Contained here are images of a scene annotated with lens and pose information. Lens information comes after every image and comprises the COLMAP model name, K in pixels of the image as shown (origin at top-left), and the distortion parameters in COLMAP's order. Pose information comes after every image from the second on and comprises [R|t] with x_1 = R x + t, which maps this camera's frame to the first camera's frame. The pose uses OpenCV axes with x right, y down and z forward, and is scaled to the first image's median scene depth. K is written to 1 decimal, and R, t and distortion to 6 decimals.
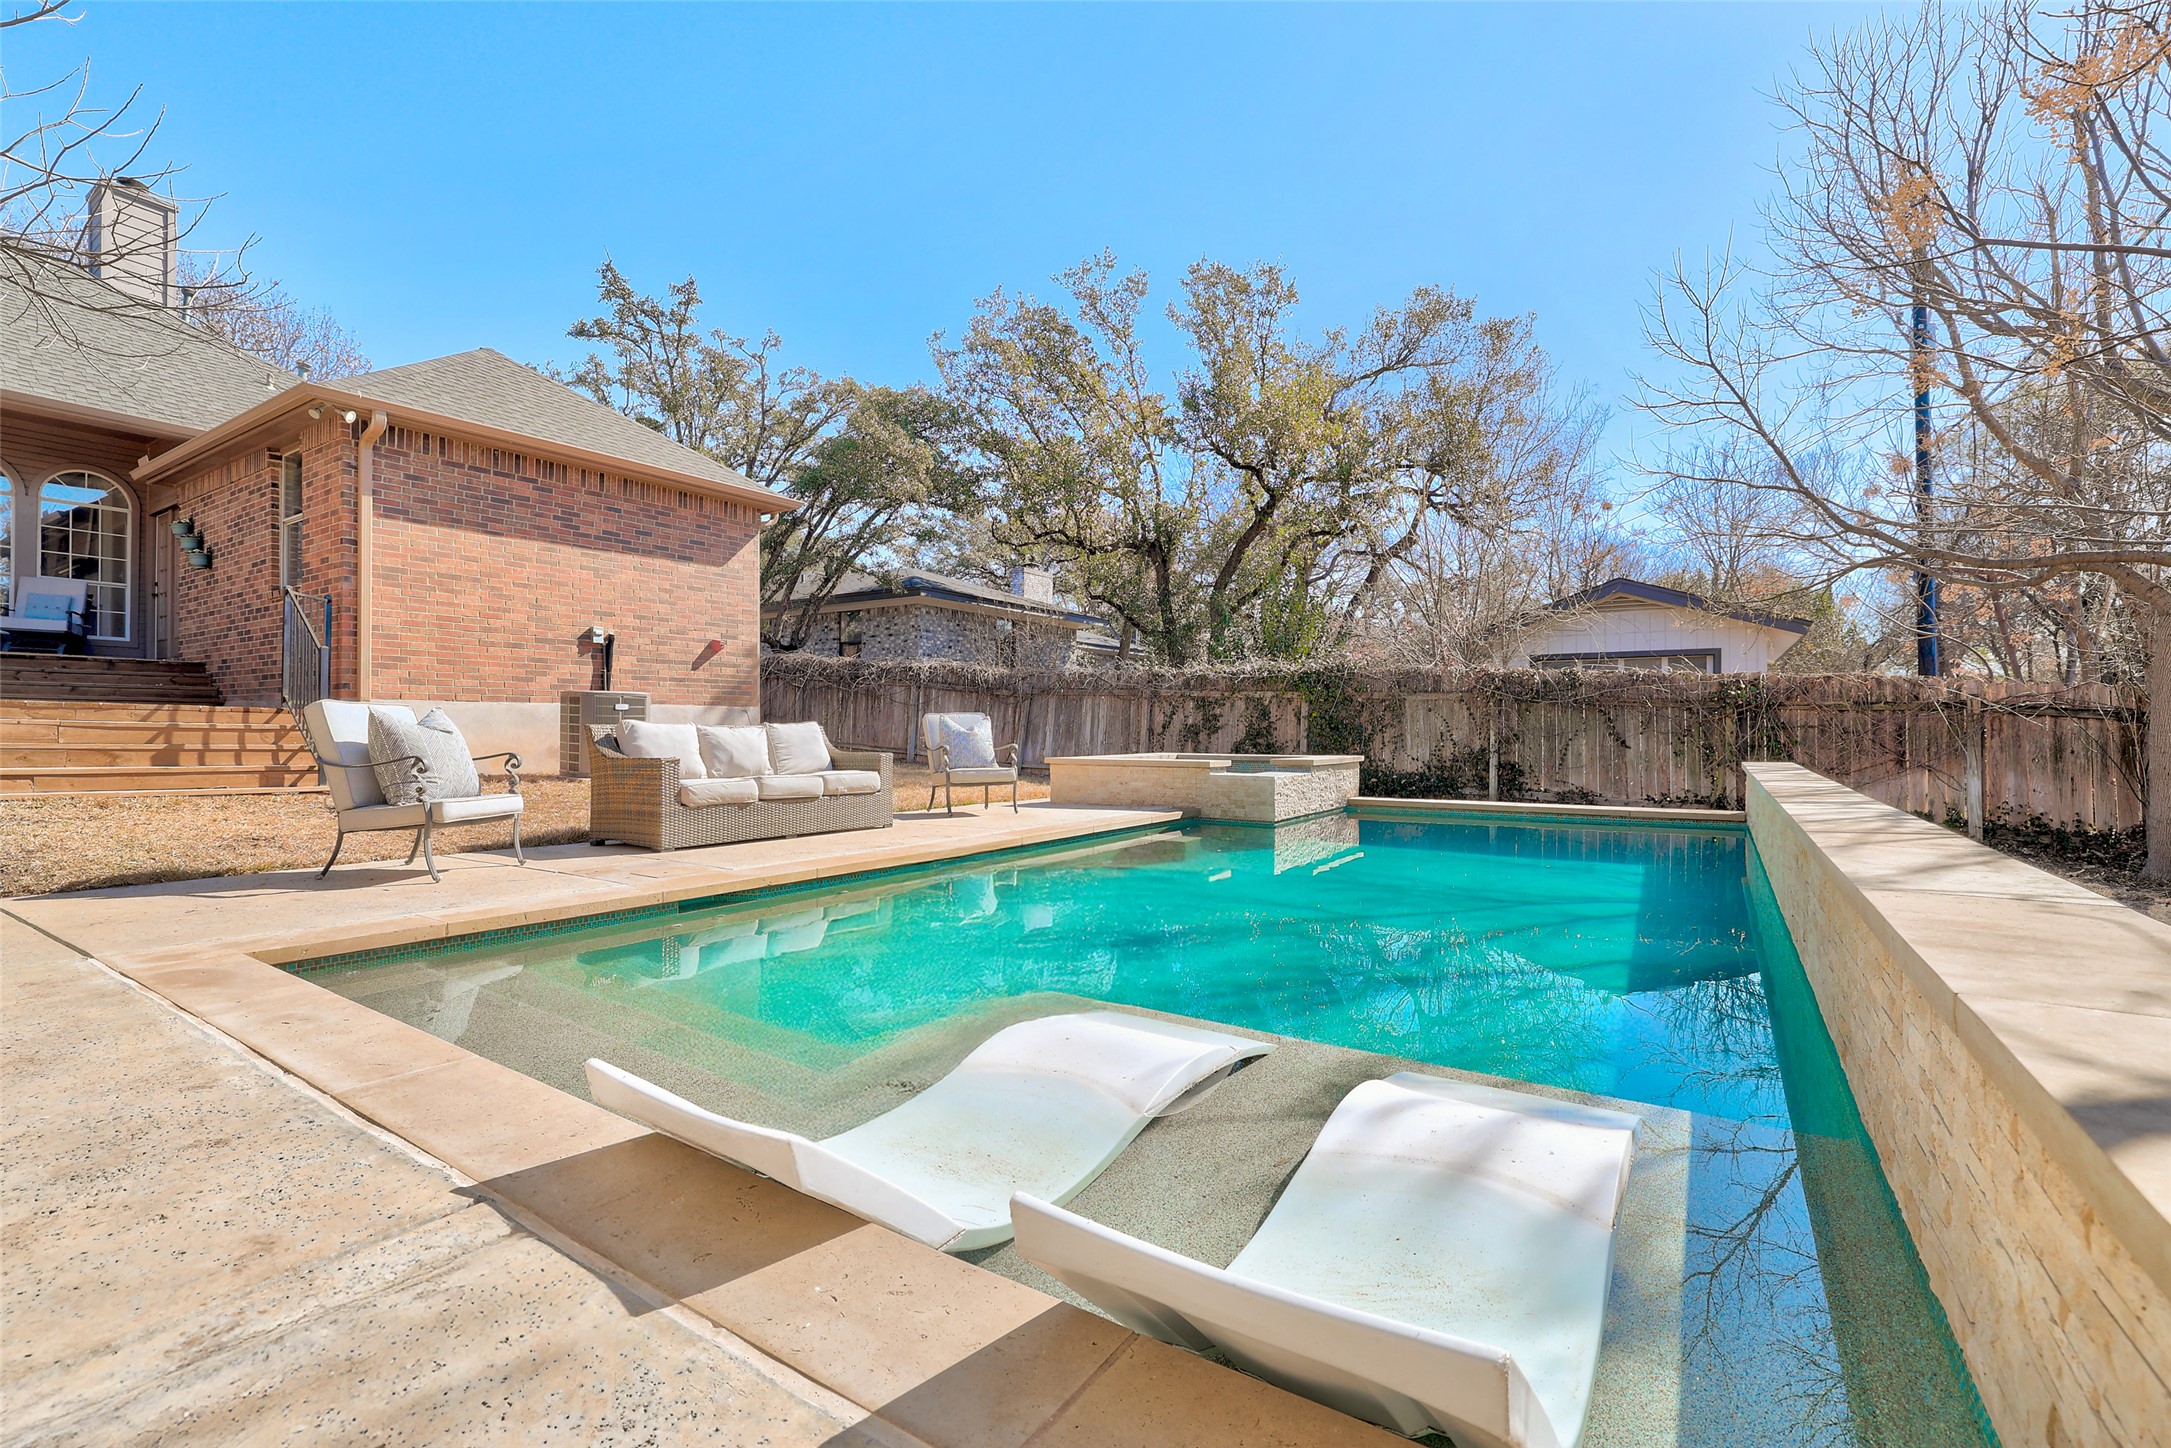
lens RADIAL K [[986.4, 0, 1077.0], [0, 986.4, 705.6], [0, 0, 1]] dist [0.000145, 0.000243]
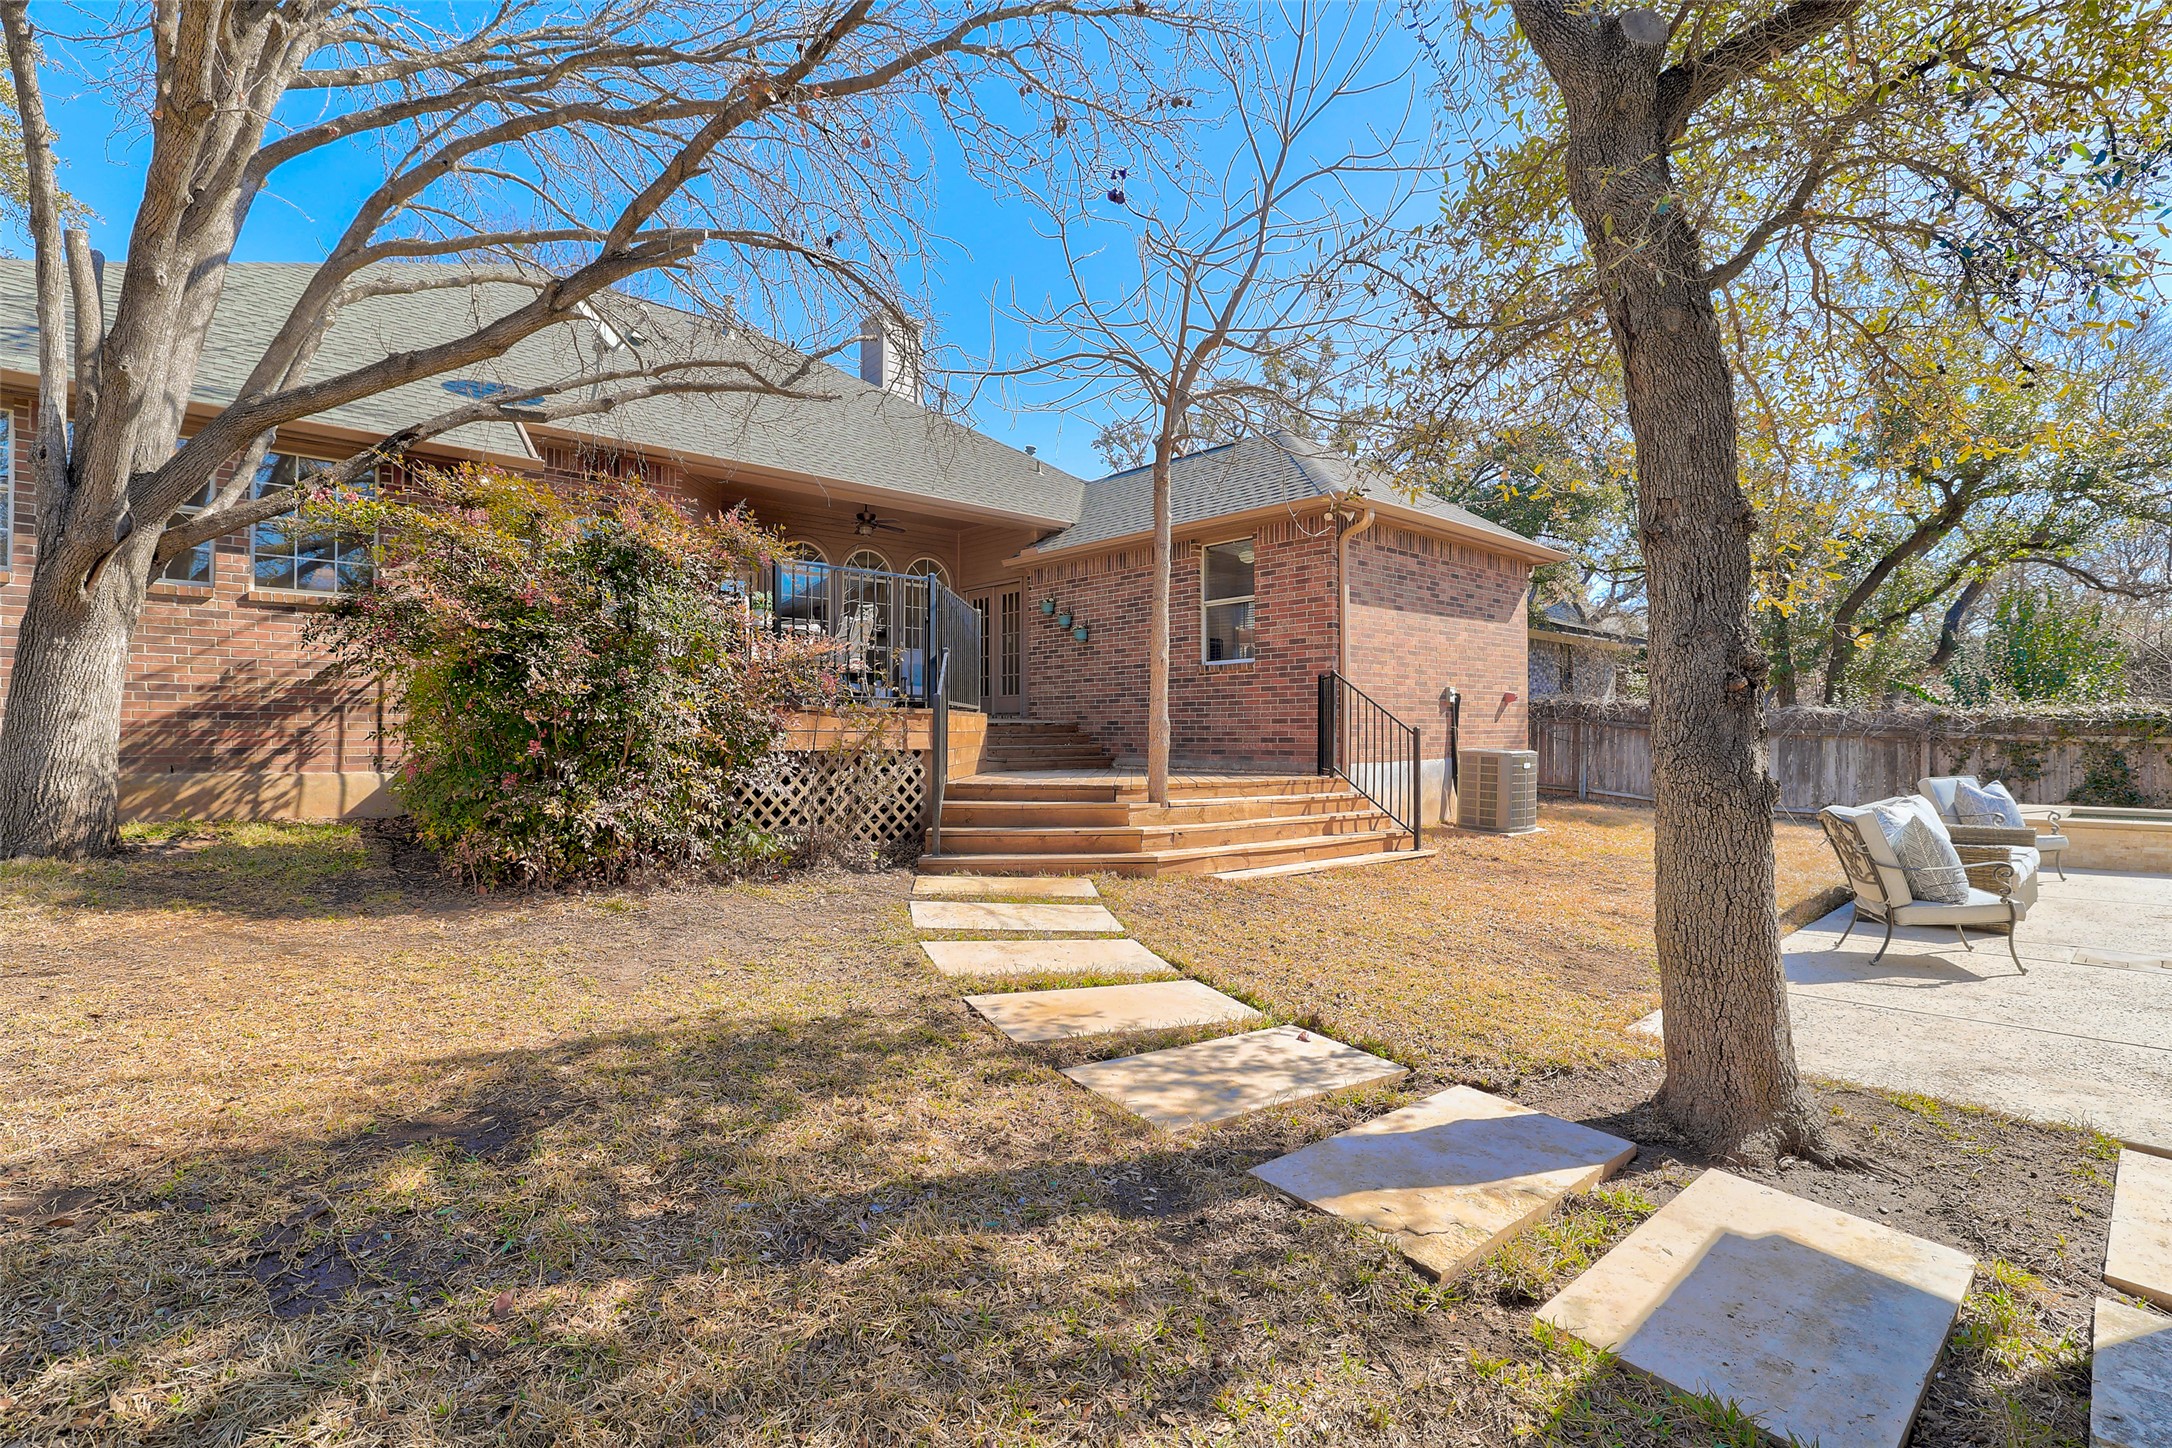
lens RADIAL K [[994.8, 0, 1083.9], [0, 994.8, 712.9], [0, 0, 1]] dist [-0.000070, -0.000491]
pose [[0.968682, -0.010782, -0.248070, -0.621040], [0.011505, 0.999933, 0.001464, -0.059382], [0.248037, -0.004272, 0.968741, -0.155610]]
